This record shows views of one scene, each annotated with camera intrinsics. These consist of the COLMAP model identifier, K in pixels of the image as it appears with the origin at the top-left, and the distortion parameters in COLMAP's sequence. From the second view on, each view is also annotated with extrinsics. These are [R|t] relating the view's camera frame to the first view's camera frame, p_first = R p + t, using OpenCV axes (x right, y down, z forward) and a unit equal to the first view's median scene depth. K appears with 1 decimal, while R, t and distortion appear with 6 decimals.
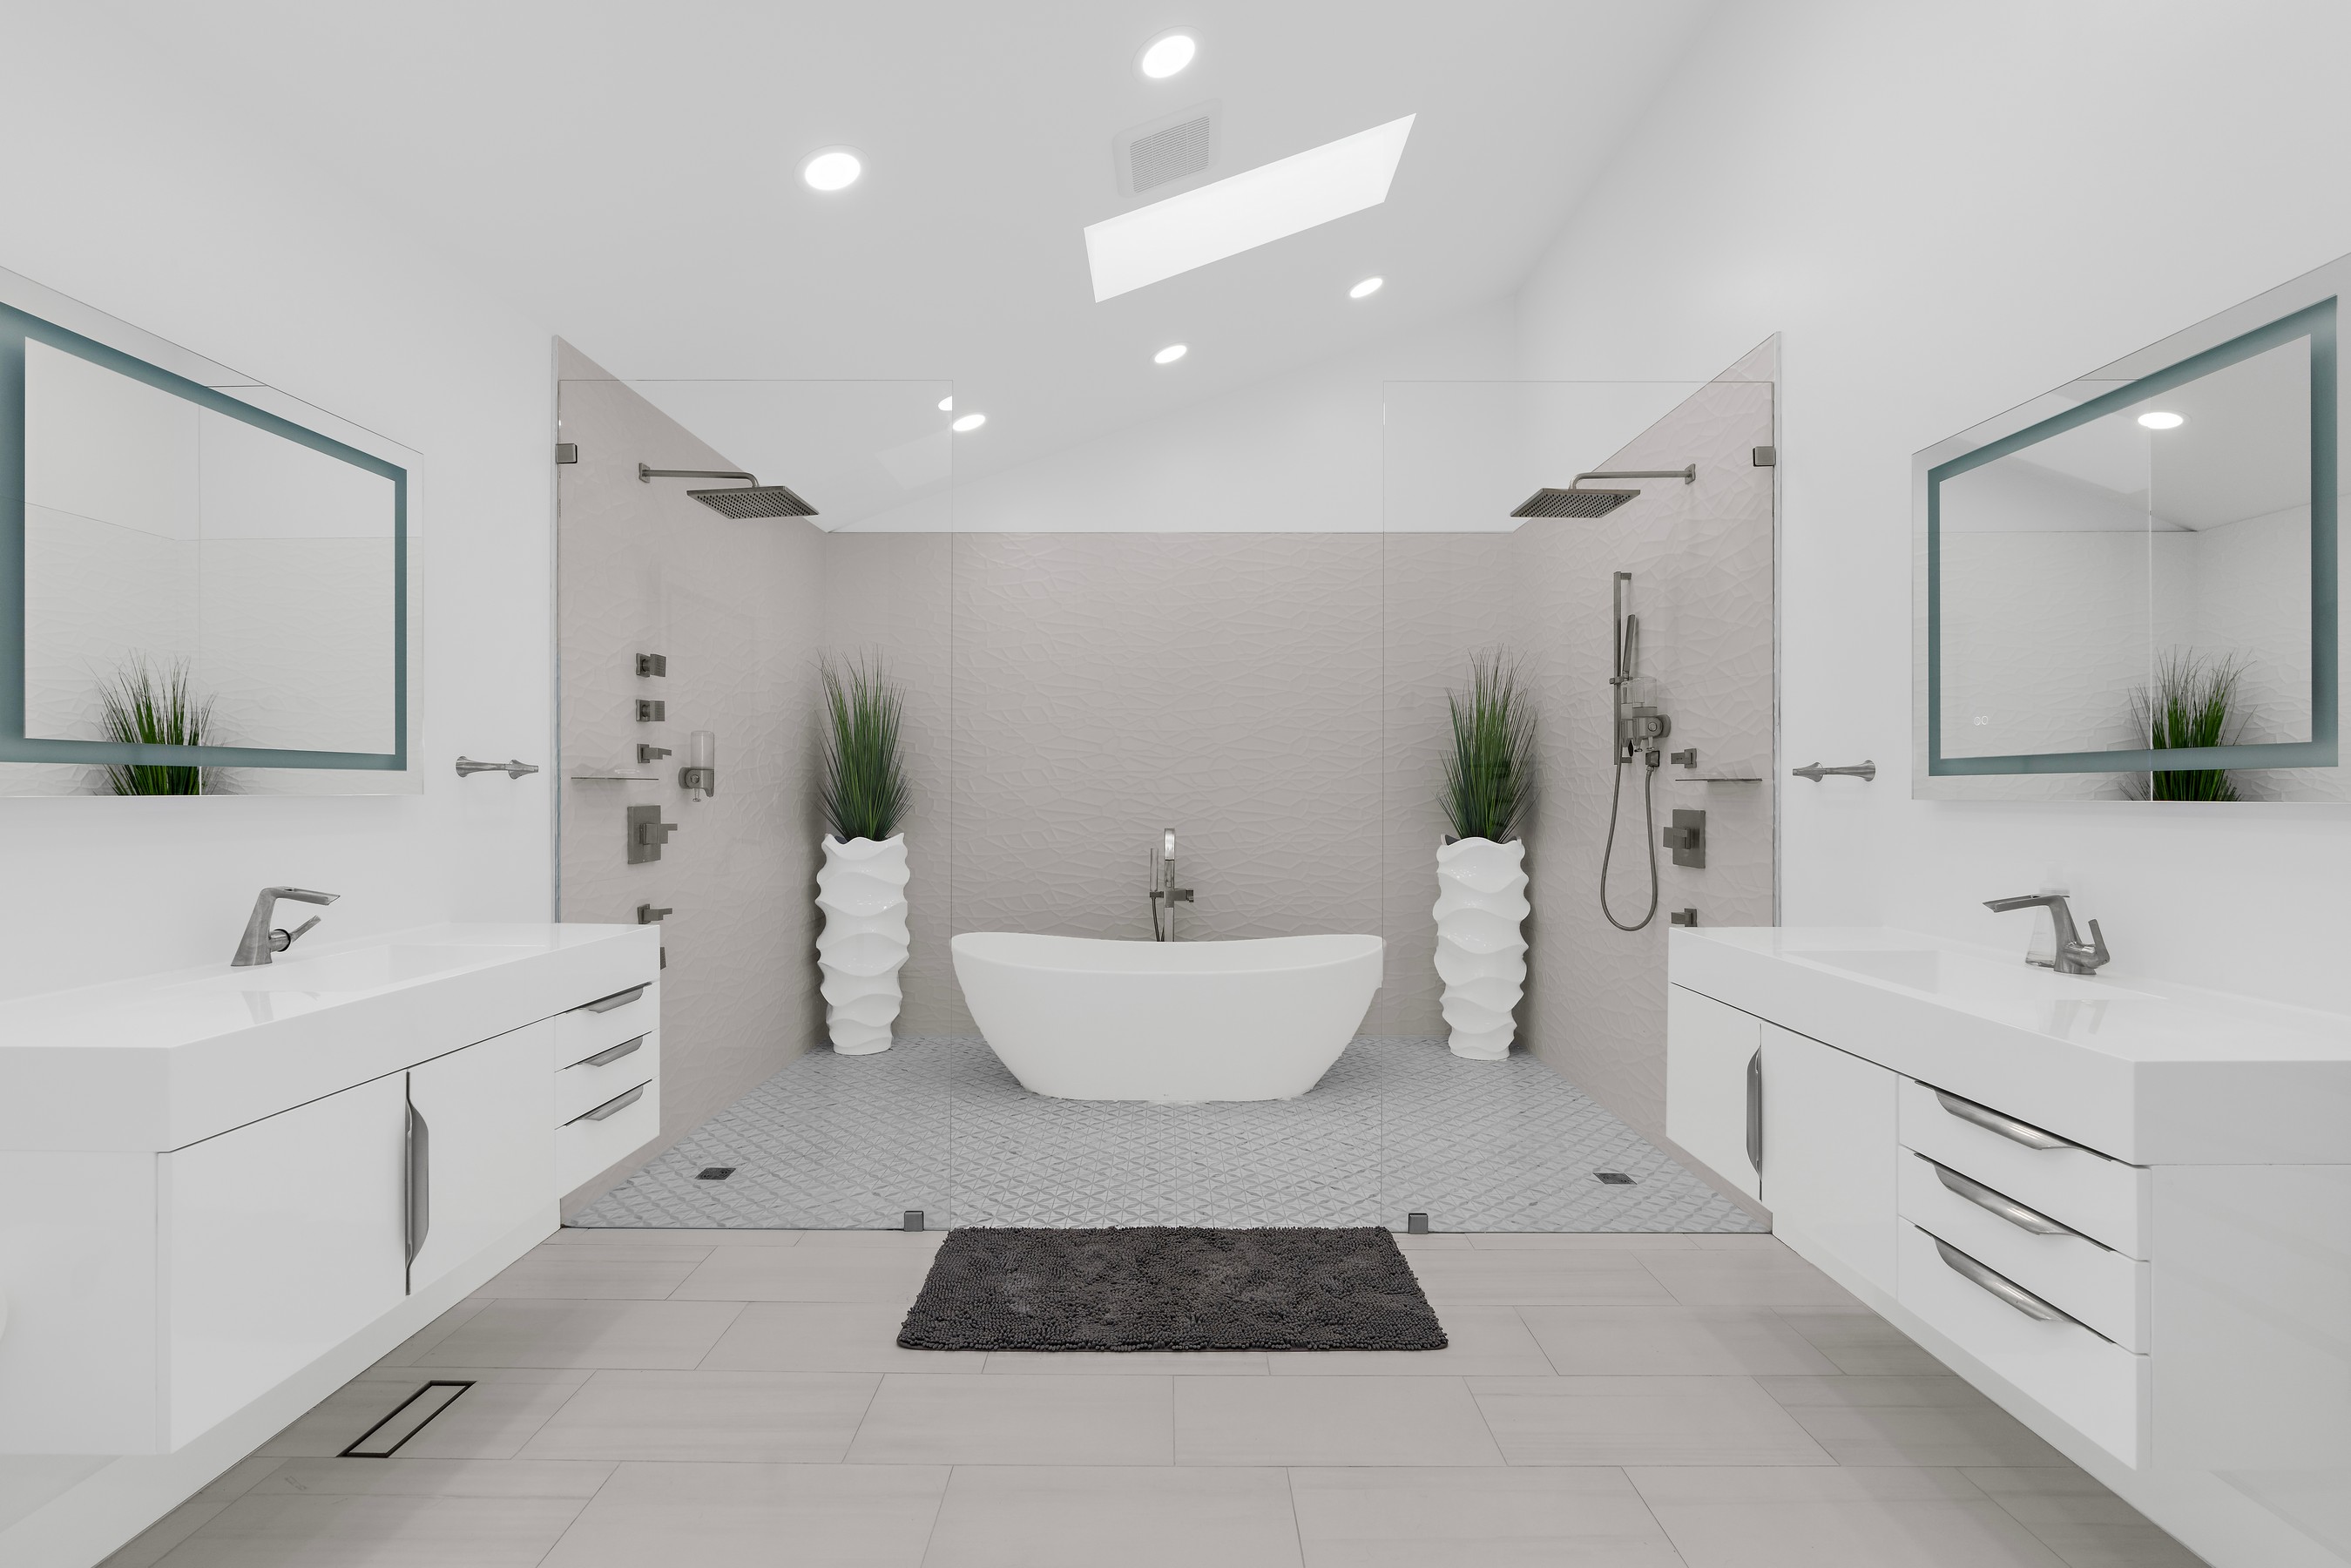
lens RADIAL K [[1075.4, 0, 1173.5], [0, 1075.4, 789.6], [0, 0, 1]] dist [-0.009647, 0.003519]
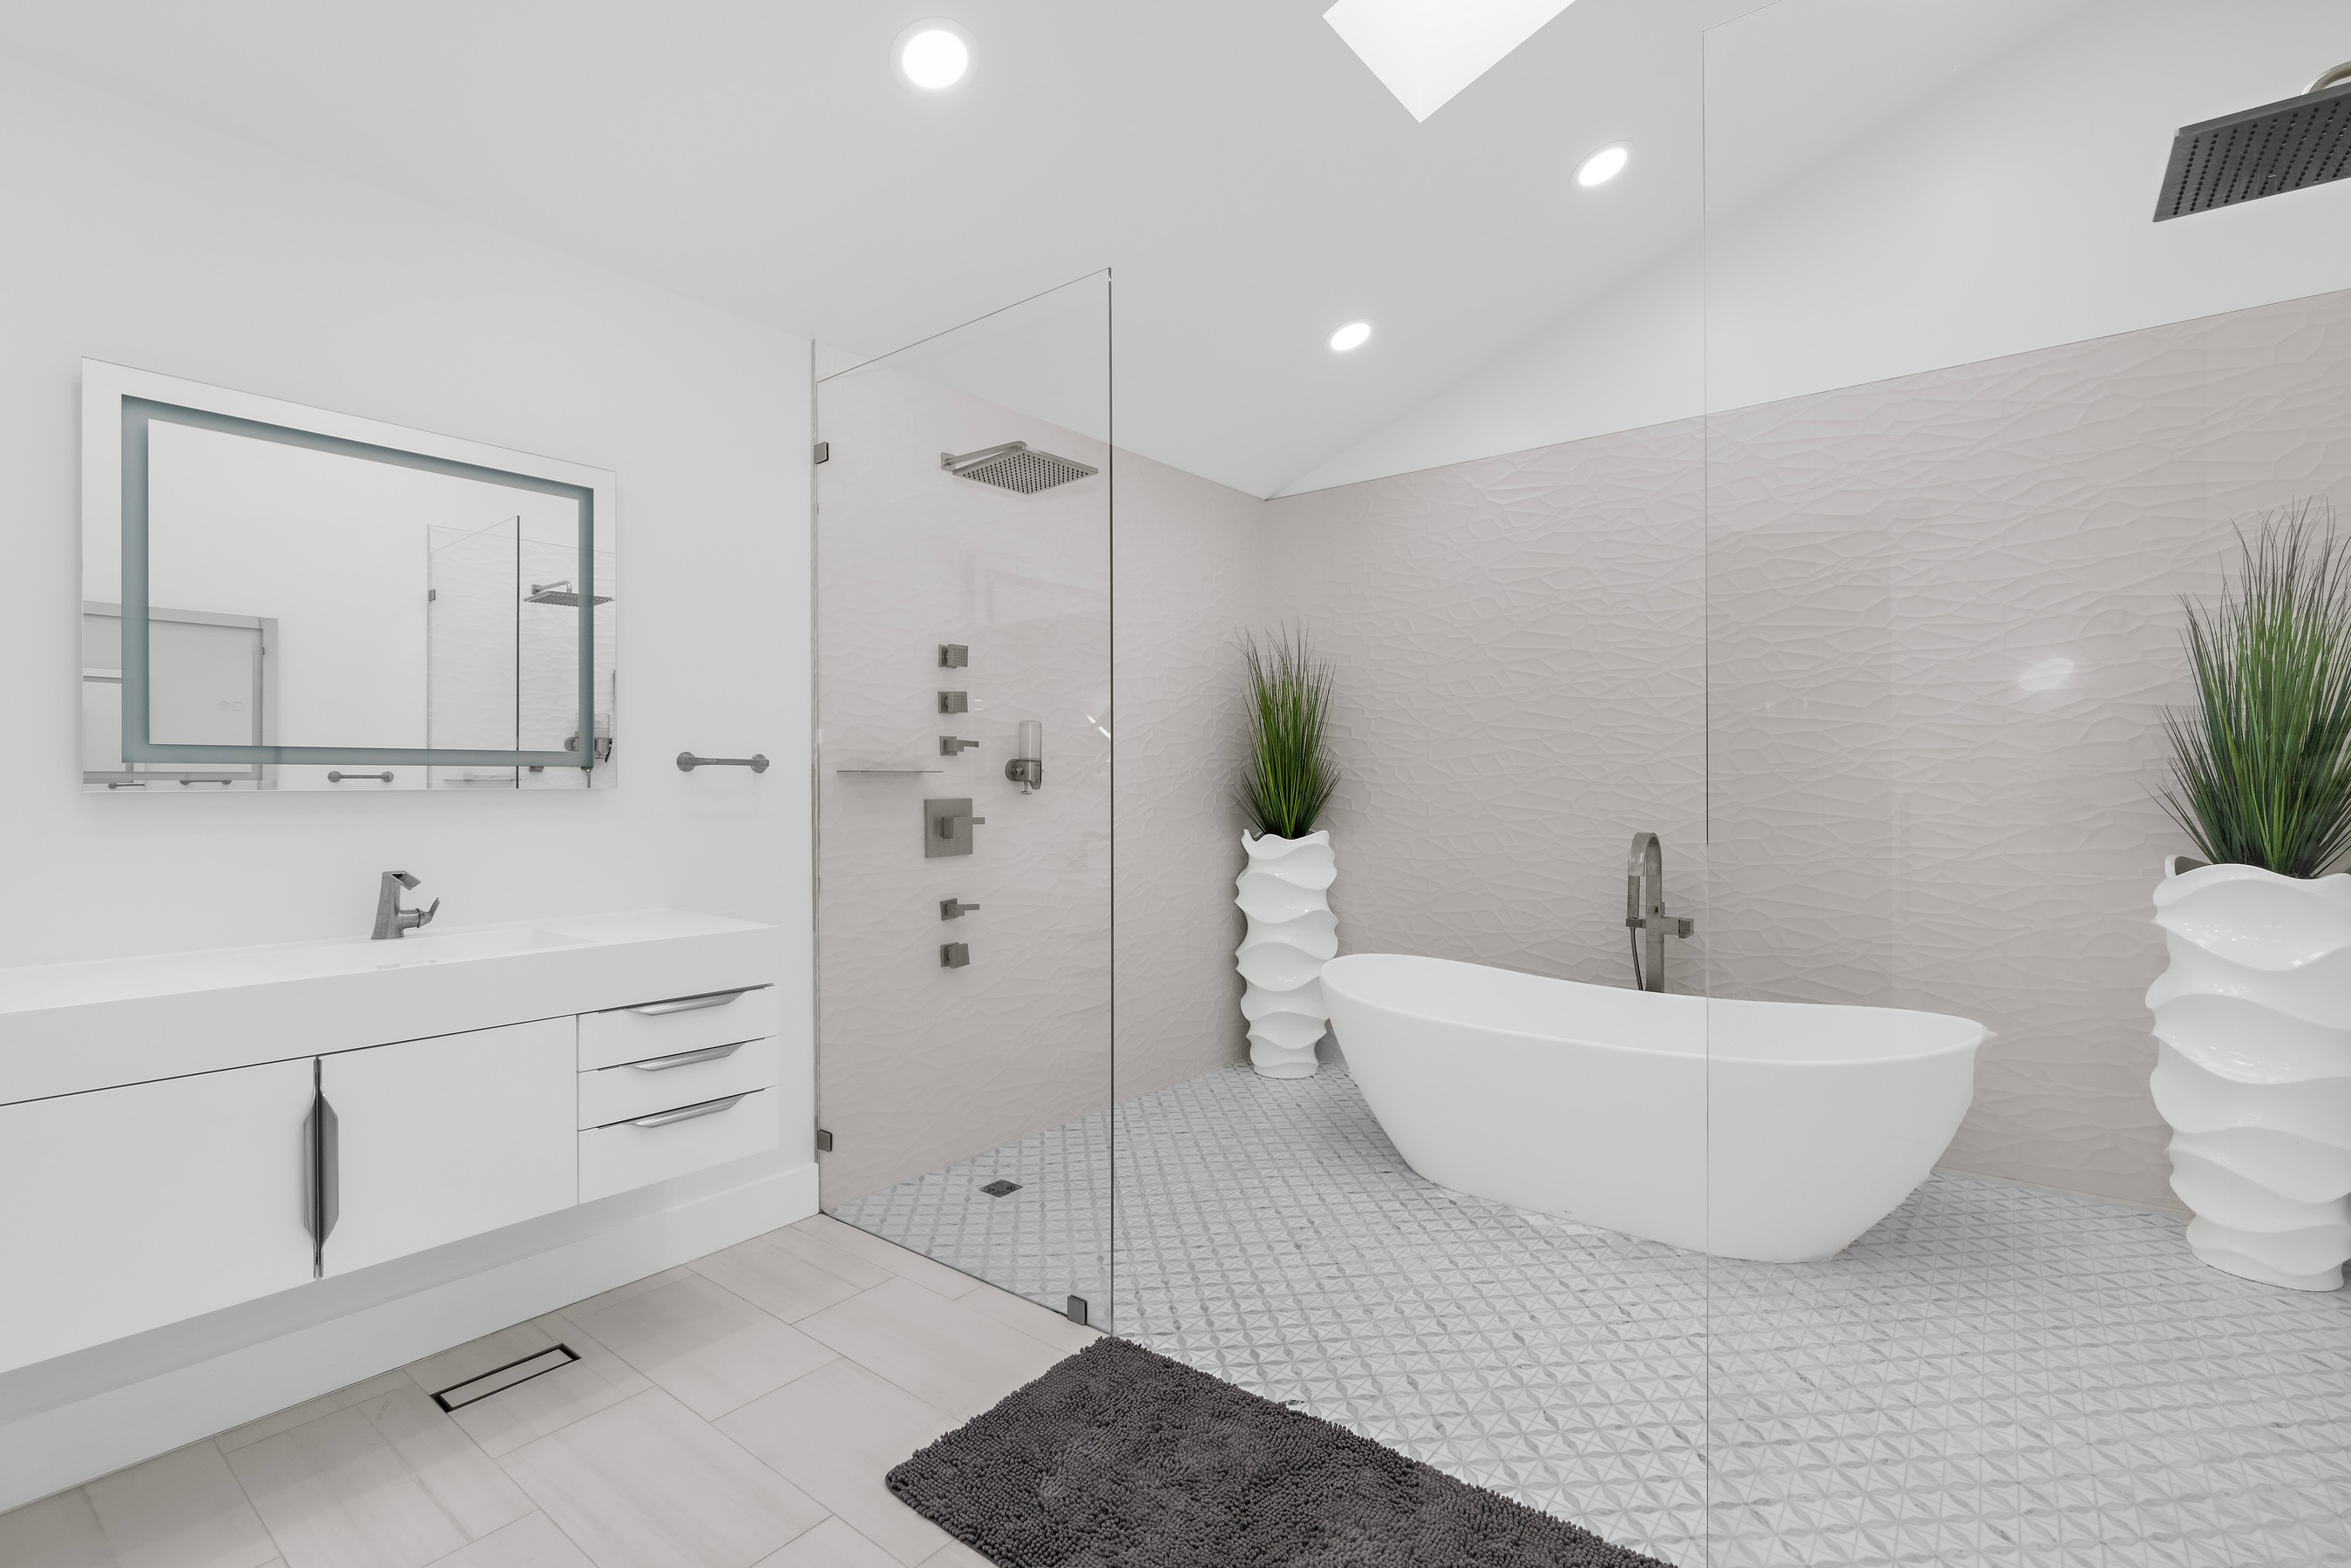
lens RADIAL K [[1075.2, 0, 1157.8], [0, 1075.2, 779.2], [0, 0, 1]] dist [-0.009647, 0.003519]
pose [[0.781051, -0.005605, -0.624442, 0.267703], [0.005071, 0.999984, -0.002633, 0.000646], [0.624447, -0.001110, 0.781067, 0.338289]]
